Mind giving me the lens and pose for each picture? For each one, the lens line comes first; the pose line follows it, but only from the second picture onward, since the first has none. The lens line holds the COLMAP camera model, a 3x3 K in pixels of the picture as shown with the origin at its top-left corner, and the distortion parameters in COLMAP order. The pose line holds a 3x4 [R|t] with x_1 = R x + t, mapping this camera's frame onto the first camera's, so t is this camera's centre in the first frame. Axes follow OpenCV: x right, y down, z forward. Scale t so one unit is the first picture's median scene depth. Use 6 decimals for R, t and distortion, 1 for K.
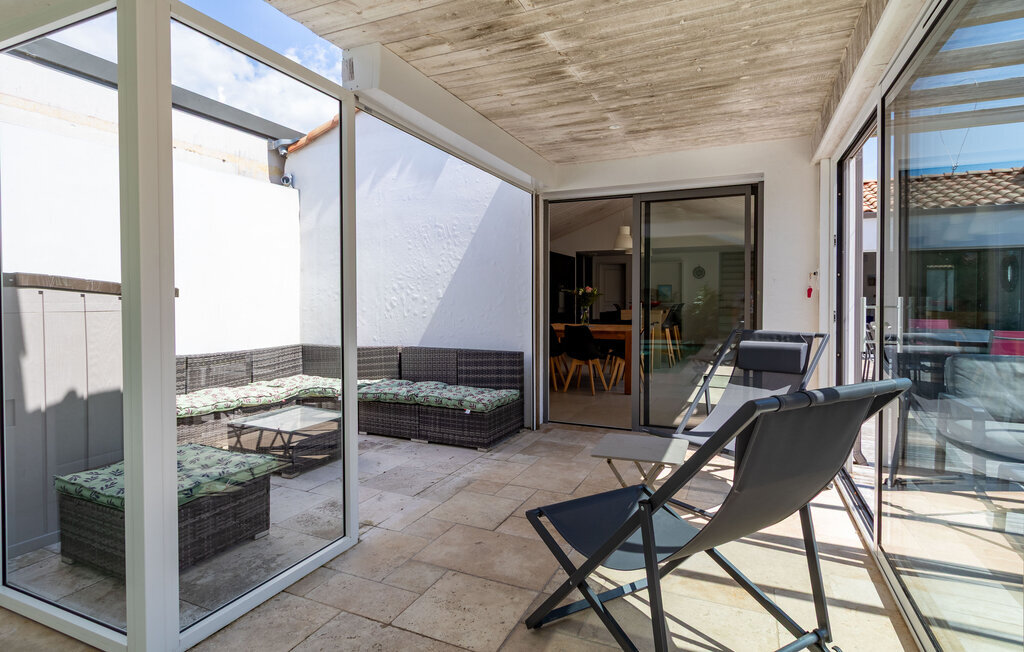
lens RADIAL K [[543.5, 0, 506.6], [0, 543.5, 314.9], [0, 0, 1]] dist [-0.001428, -0.001063]
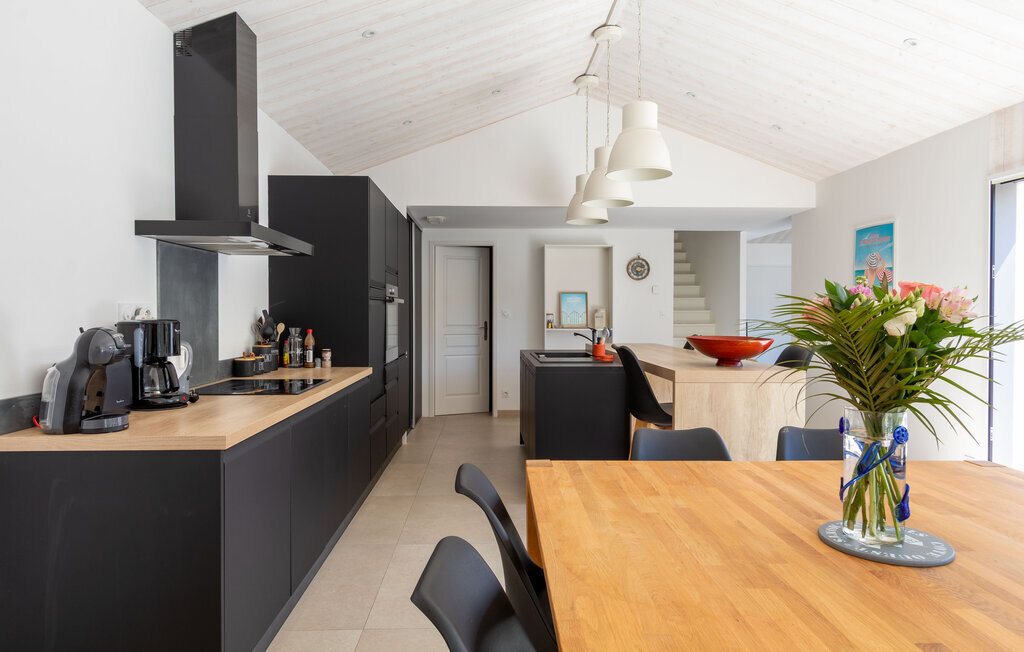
lens RADIAL K [[630.6, 0, 512.0], [0, 630.6, 326.0], [0, 0, 1]] dist [-0.007842, -0.002324]
pose [[0.902775, -0.003947, 0.430096, -0.011543], [0.007237, 0.999956, -0.006015, -0.058100], [-0.430053, 0.008543, 0.902763, 1.385693]]
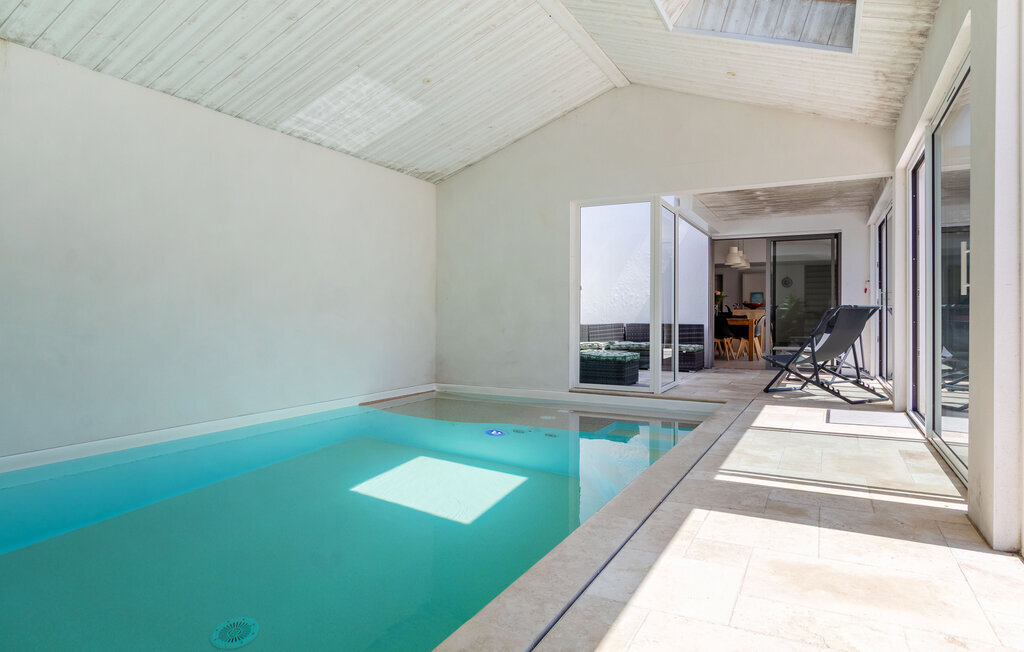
lens RADIAL K [[608.6, 0, 506.8], [0, 608.6, 316.8], [0, 0, 1]] dist [0.003157, -0.002061]
pose [[0.997886, 0.006773, -0.064628, -0.475242], [-0.008288, 0.999696, -0.023210, 0.092315], [0.064451, 0.023697, 0.997639, -1.021557]]
